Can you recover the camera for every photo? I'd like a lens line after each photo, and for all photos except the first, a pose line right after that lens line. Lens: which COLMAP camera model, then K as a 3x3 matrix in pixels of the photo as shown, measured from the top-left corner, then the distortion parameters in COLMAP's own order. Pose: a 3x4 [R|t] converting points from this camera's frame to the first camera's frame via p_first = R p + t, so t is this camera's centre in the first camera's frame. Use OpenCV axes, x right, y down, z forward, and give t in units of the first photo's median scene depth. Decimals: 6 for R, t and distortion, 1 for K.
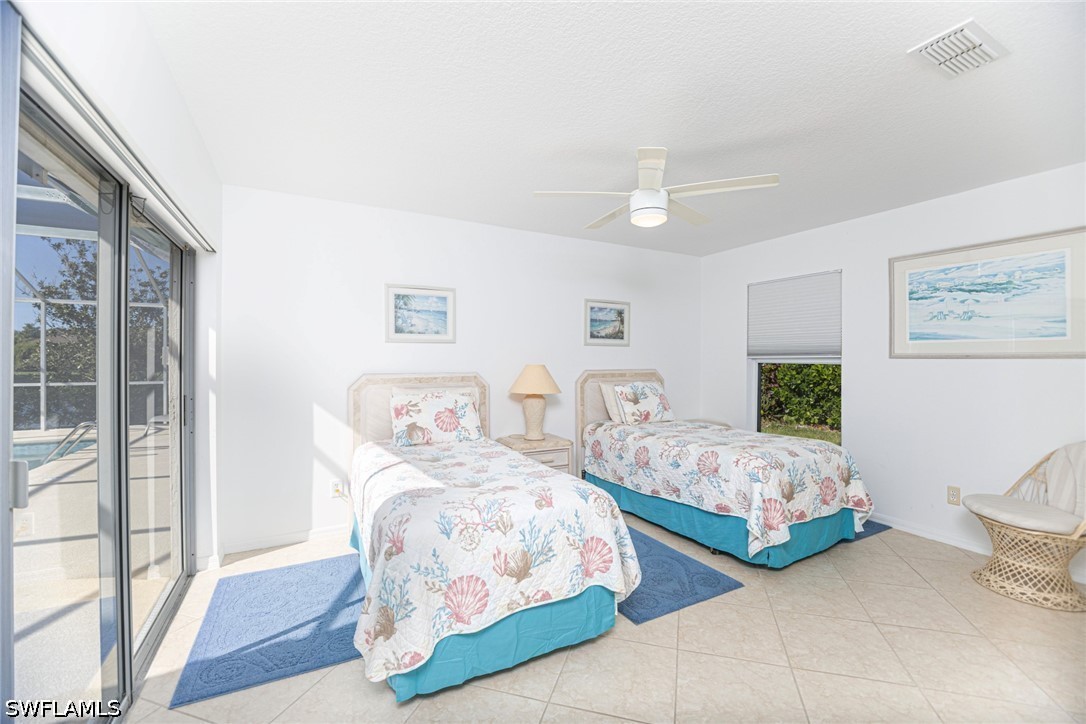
lens RADIAL K [[452.7, 0, 543.0], [0, 452.7, 362.0], [0, 0, 1]] dist [-0.028388, -0.000490]
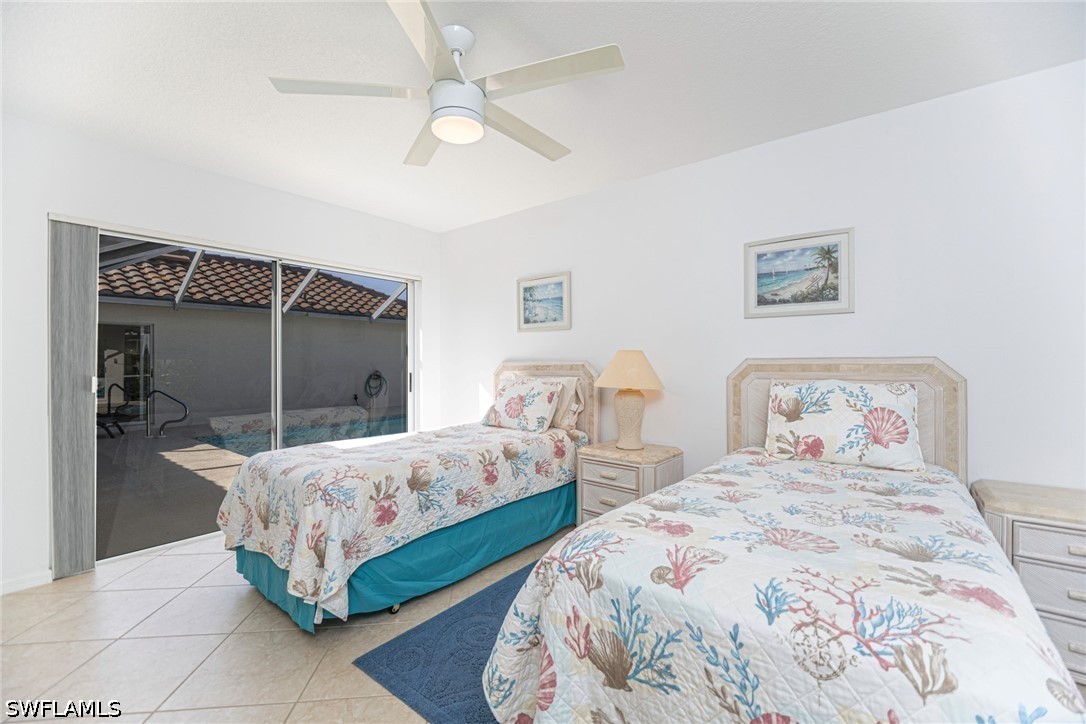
lens RADIAL K [[452.7, 0, 543.0], [0, 452.7, 362.0], [0, 0, 1]] dist [-0.028388, -0.000490]
pose [[0.379330, -0.002799, -0.925257, 0.583073], [0.001110, 0.999996, -0.002569, 0.025421], [0.925261, -0.000053, 0.379331, 0.531786]]
